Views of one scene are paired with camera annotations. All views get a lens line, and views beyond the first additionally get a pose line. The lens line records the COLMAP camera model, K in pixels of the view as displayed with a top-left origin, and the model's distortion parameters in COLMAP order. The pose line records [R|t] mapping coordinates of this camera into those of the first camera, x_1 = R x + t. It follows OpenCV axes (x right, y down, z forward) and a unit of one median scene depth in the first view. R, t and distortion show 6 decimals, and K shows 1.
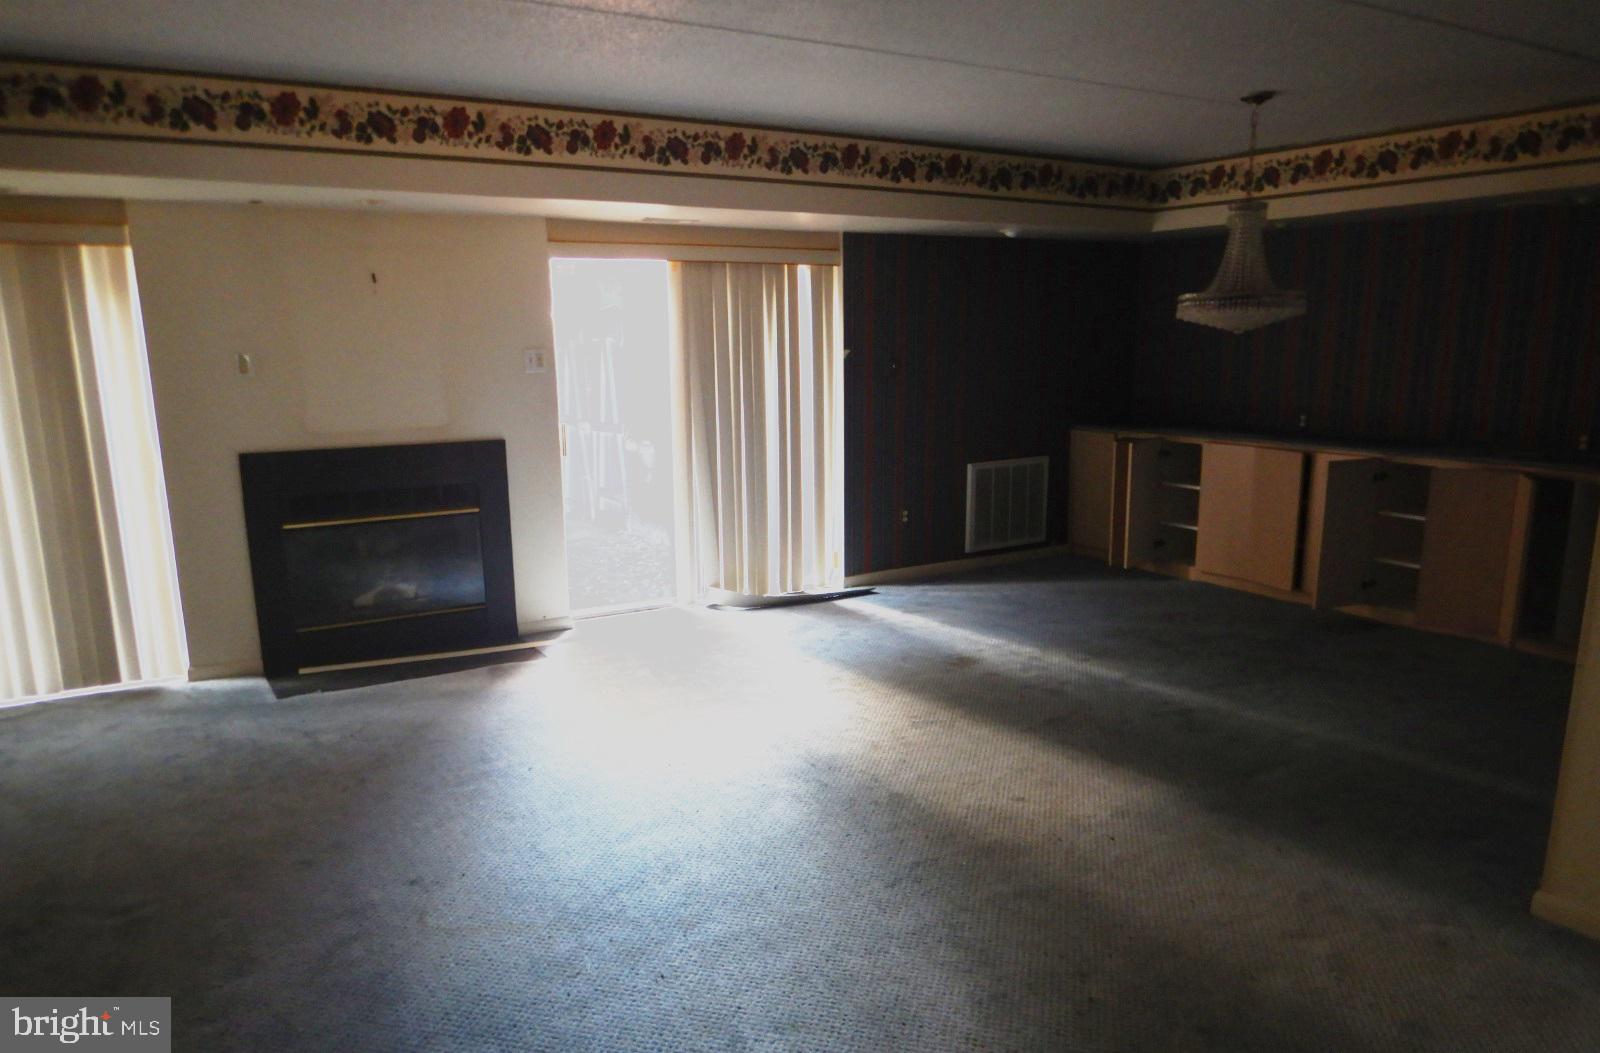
lens RADIAL K [[1139.7, 0, 799.8], [0, 1139.7, 601.2], [0, 0, 1]] dist [0.003378, -0.000913]
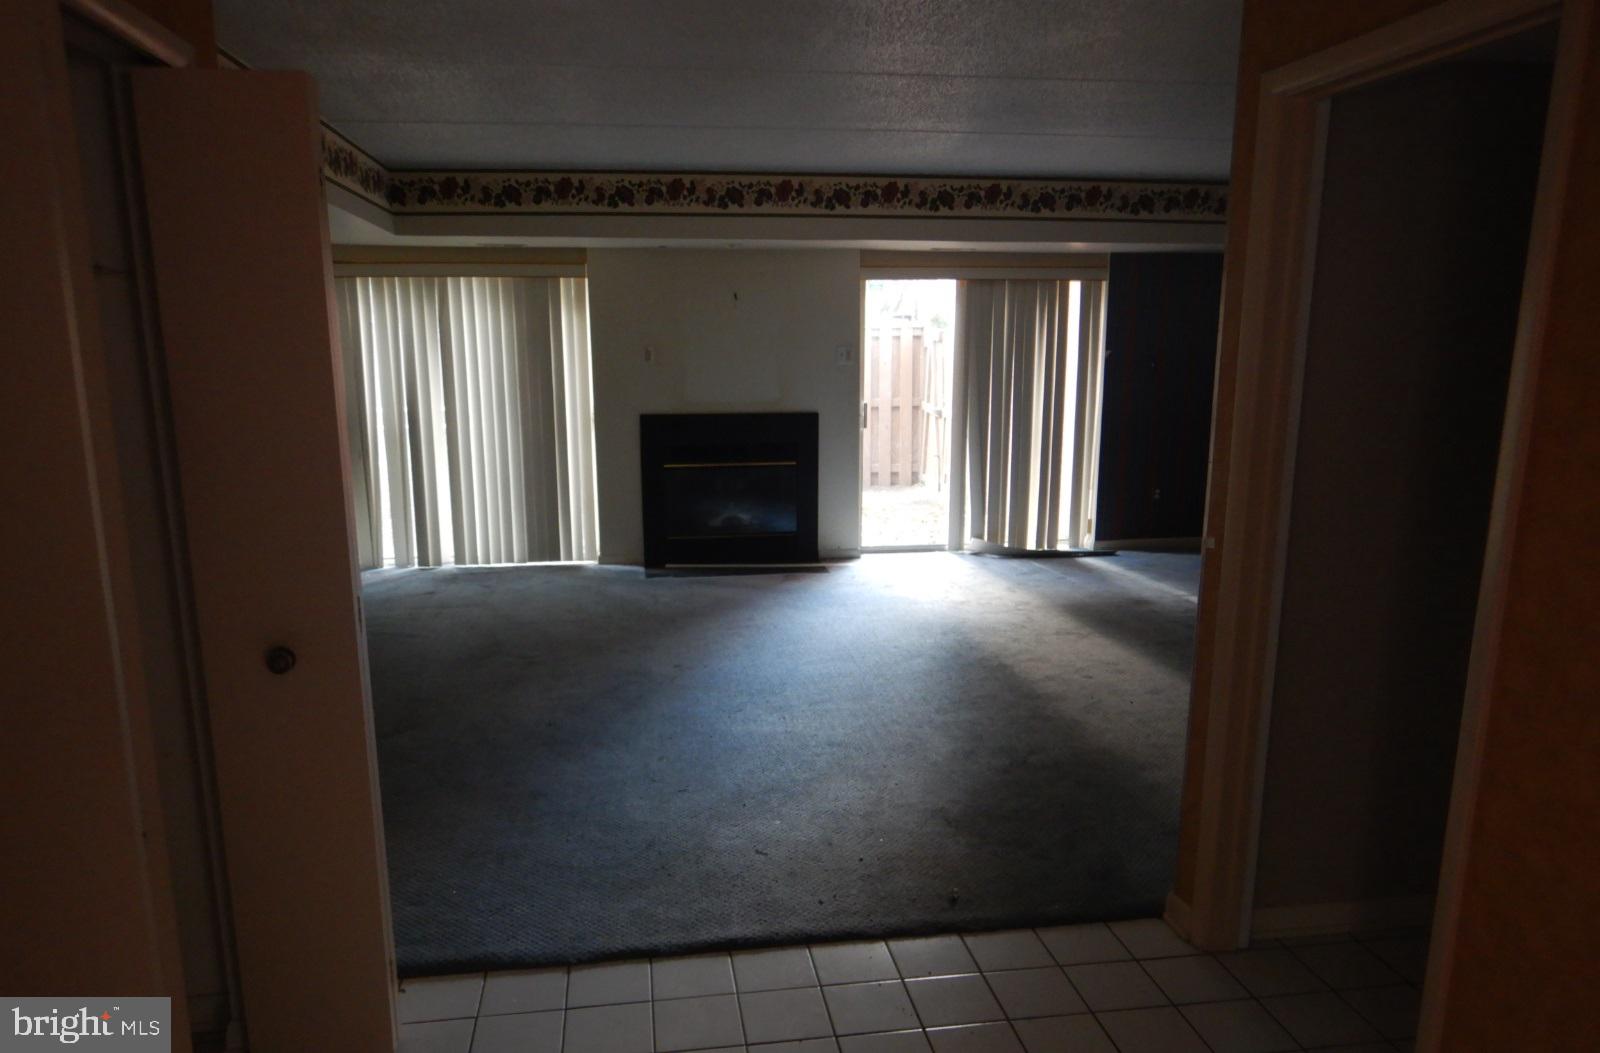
lens RADIAL K [[1139.7, 0, 799.8], [0, 1139.7, 601.2], [0, 0, 1]] dist [0.003378, -0.000913]
pose [[0.923378, 0.093335, -0.372372, 0.278526], [-0.093749, 0.995450, 0.017039, 0.068567], [0.372268, 0.019176, 0.927927, -0.302342]]
